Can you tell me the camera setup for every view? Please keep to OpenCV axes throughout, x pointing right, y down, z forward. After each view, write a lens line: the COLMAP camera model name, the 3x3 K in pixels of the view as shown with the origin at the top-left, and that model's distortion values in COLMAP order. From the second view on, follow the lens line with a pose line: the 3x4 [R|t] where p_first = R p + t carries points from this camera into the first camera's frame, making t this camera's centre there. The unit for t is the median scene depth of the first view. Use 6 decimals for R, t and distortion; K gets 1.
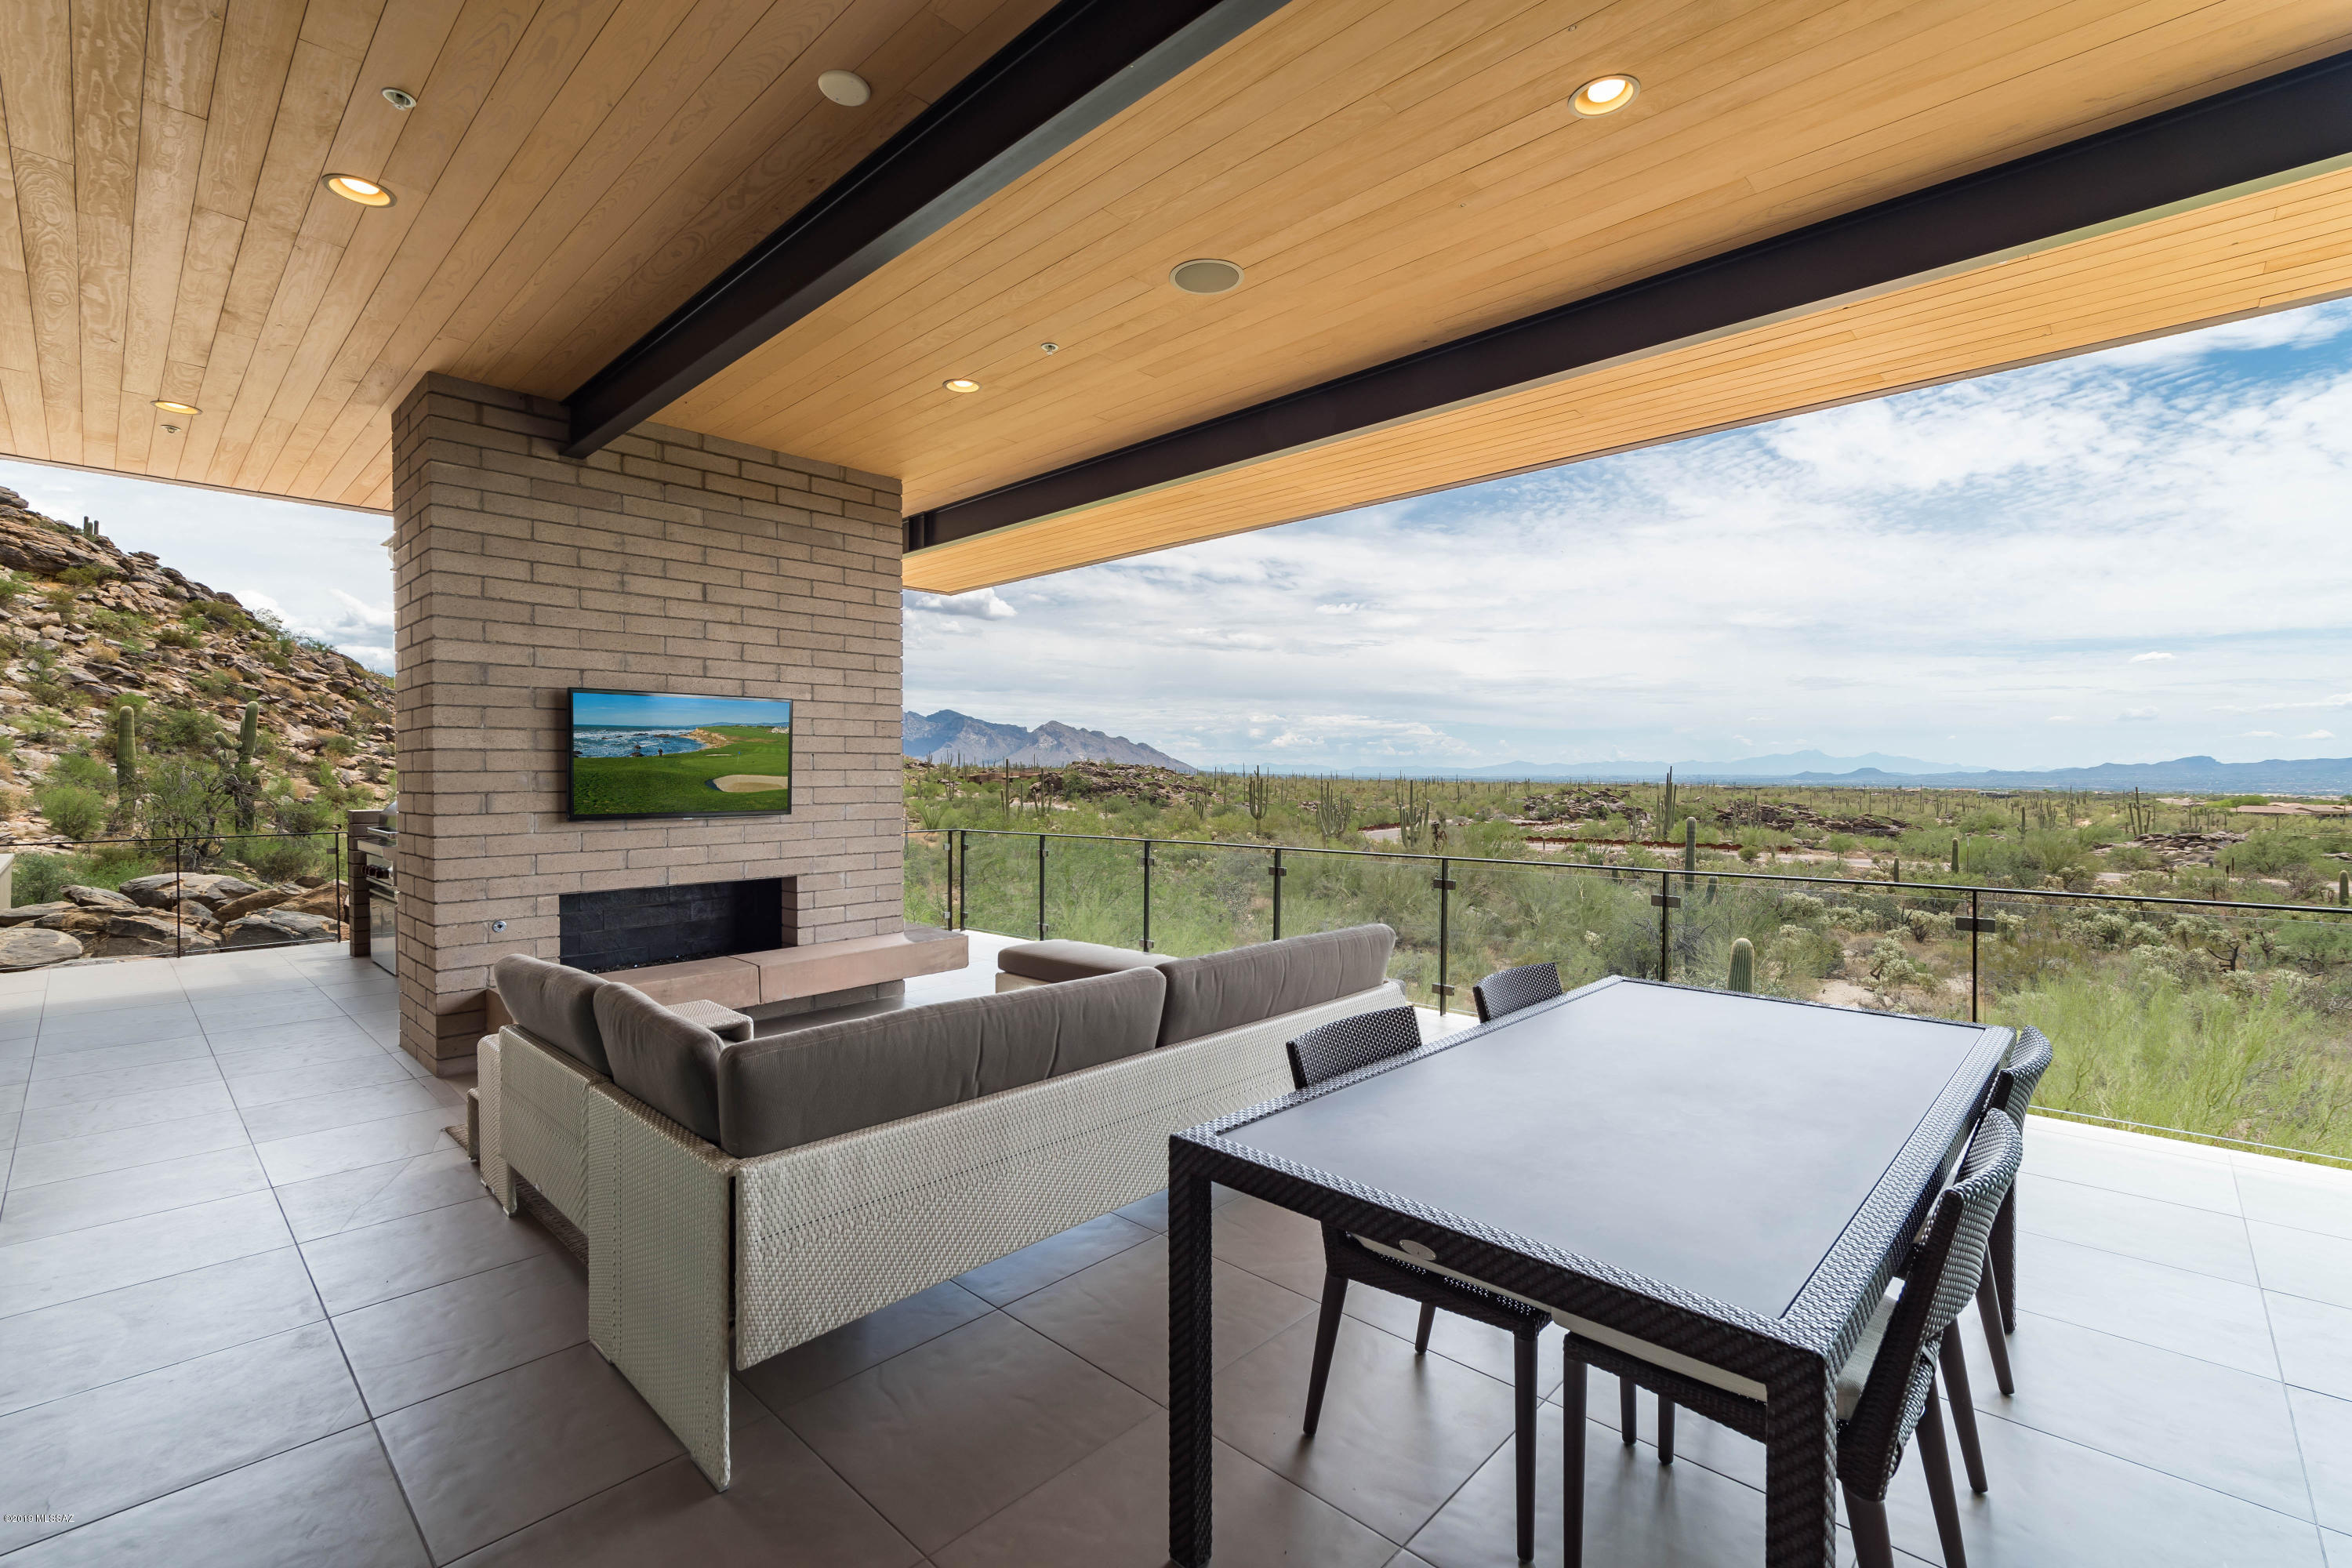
lens RADIAL K [[1021.8, 0, 1221.9], [0, 1021.8, 750.0], [0, 0, 1]] dist [0.005654, -0.000320]
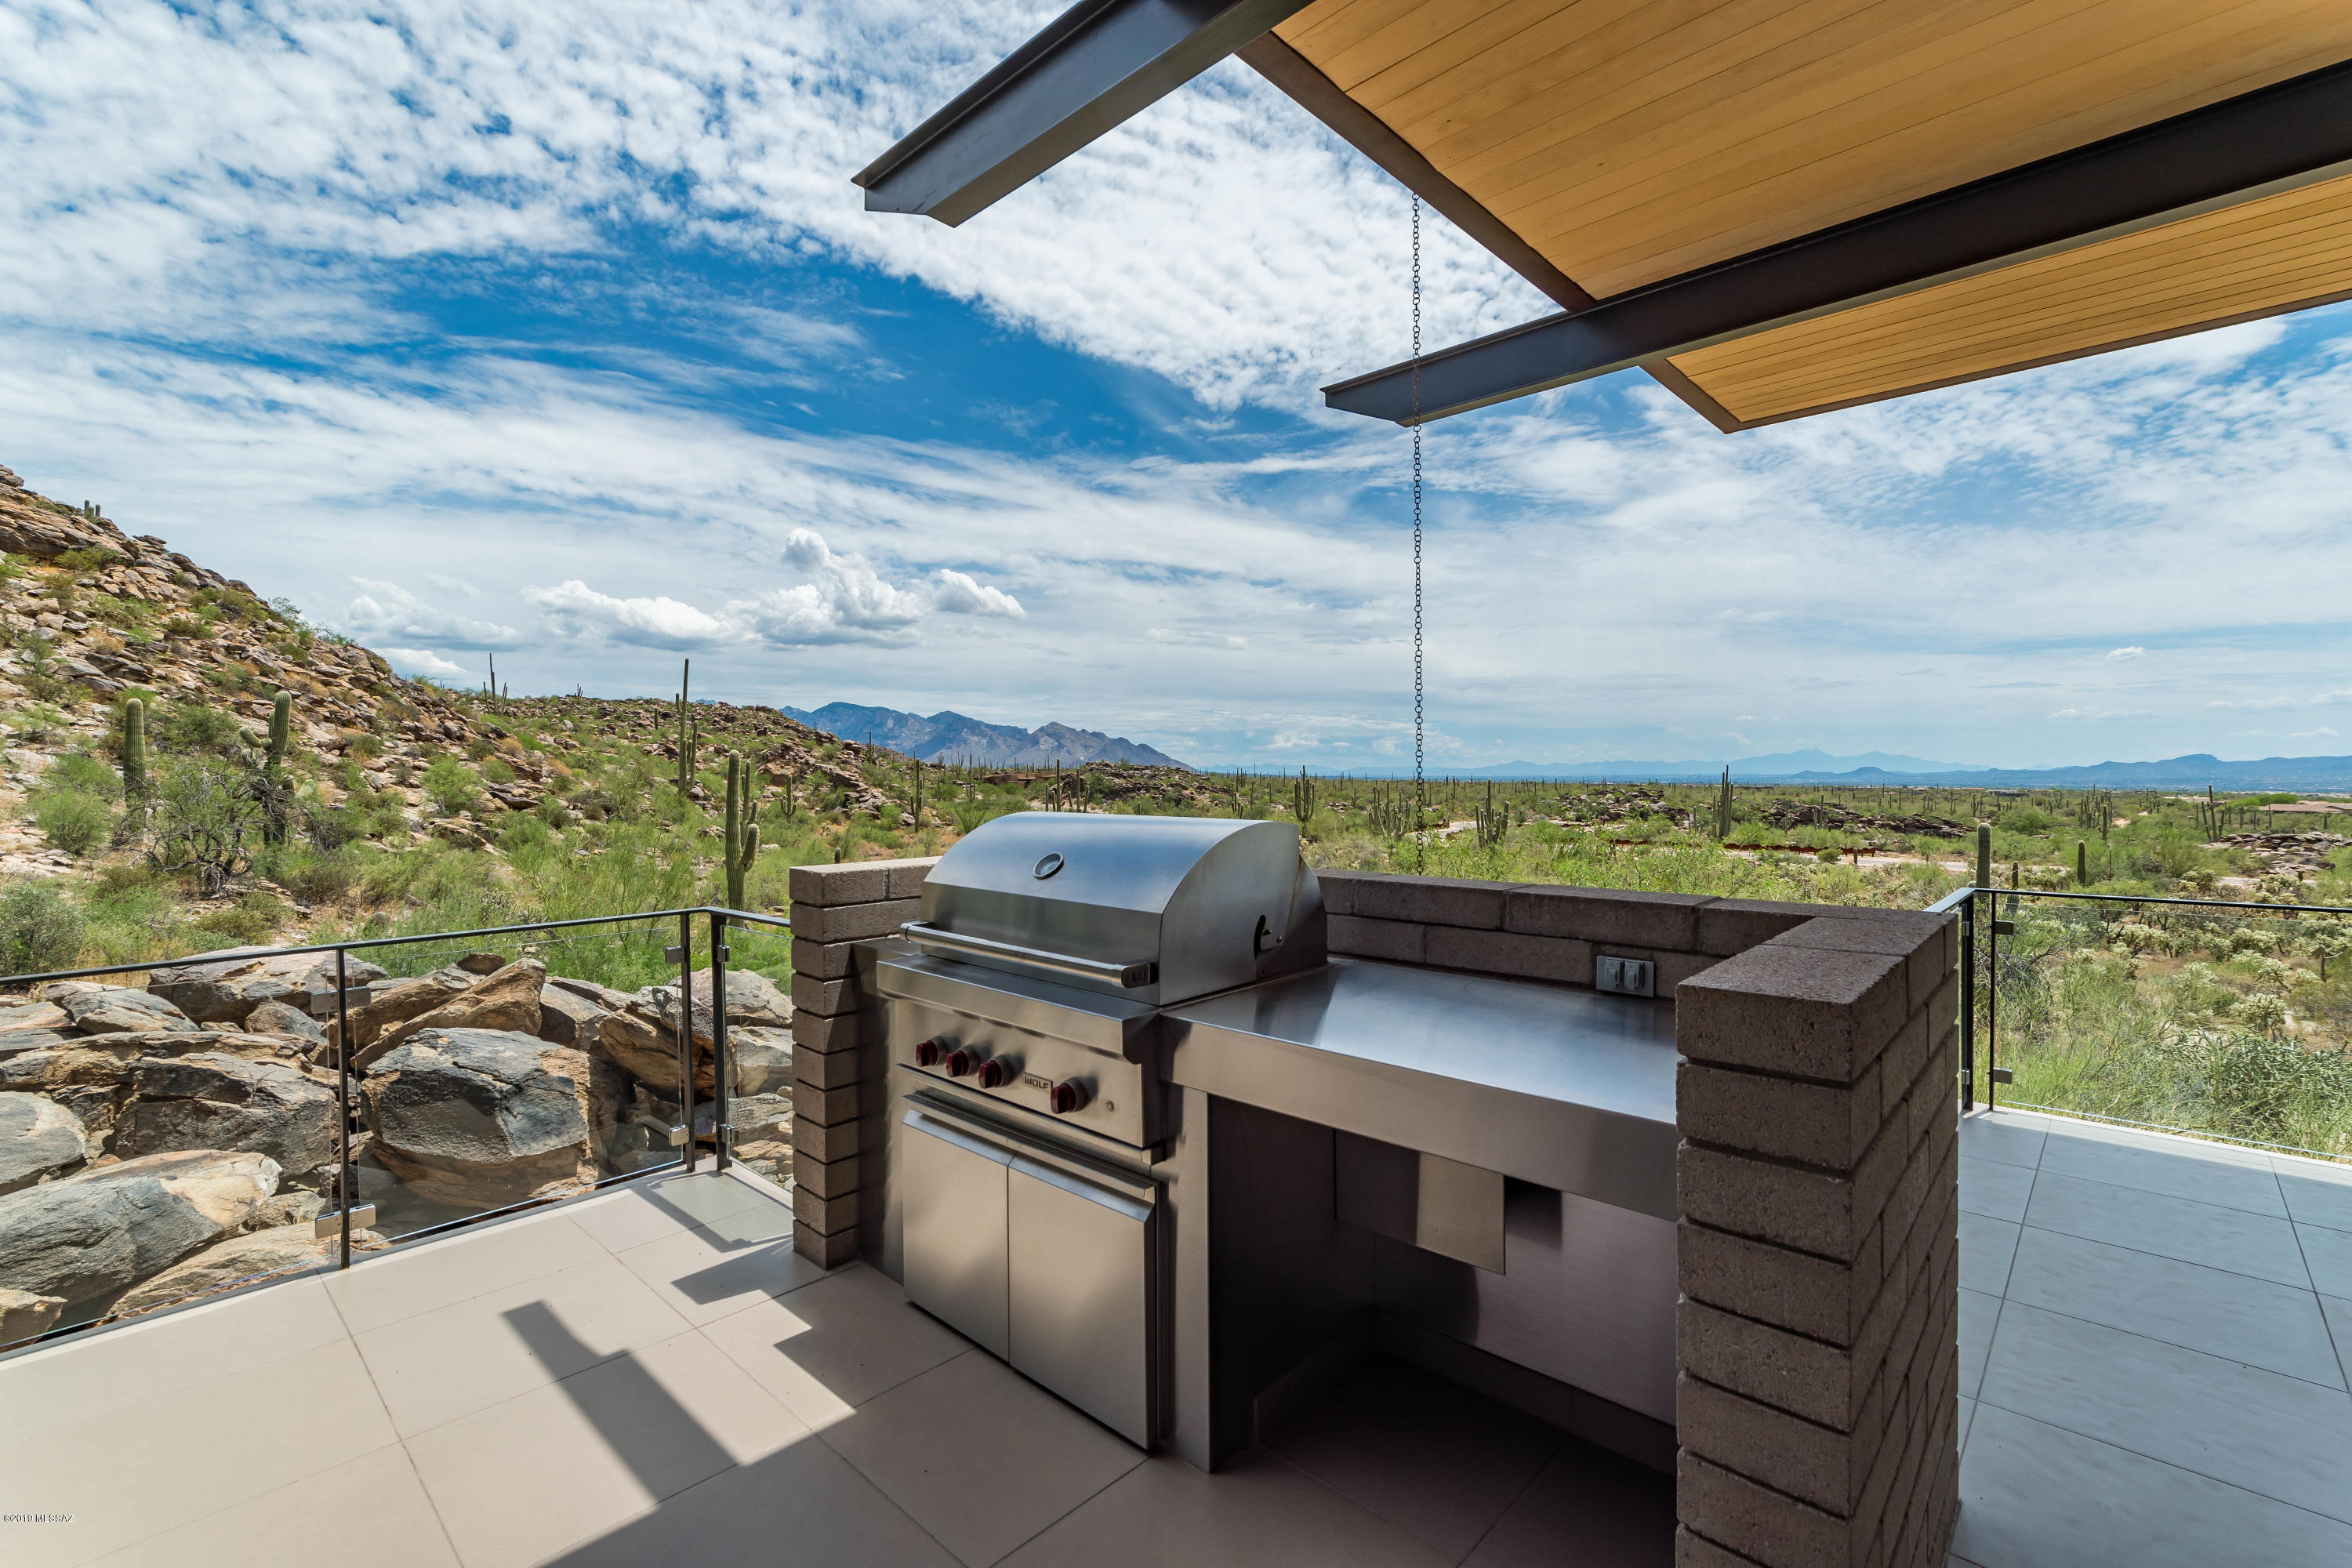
lens RADIAL K [[1021.8, 0, 1214.8], [0, 1021.8, 750.2], [0, 0, 1]] dist [0.005654, -0.000320]
pose [[0.999989, -0.003010, -0.003461, -0.101079], [0.003008, 0.999995, -0.000497, 0.002420], [0.003463, 0.000487, 0.999994, 0.091088]]
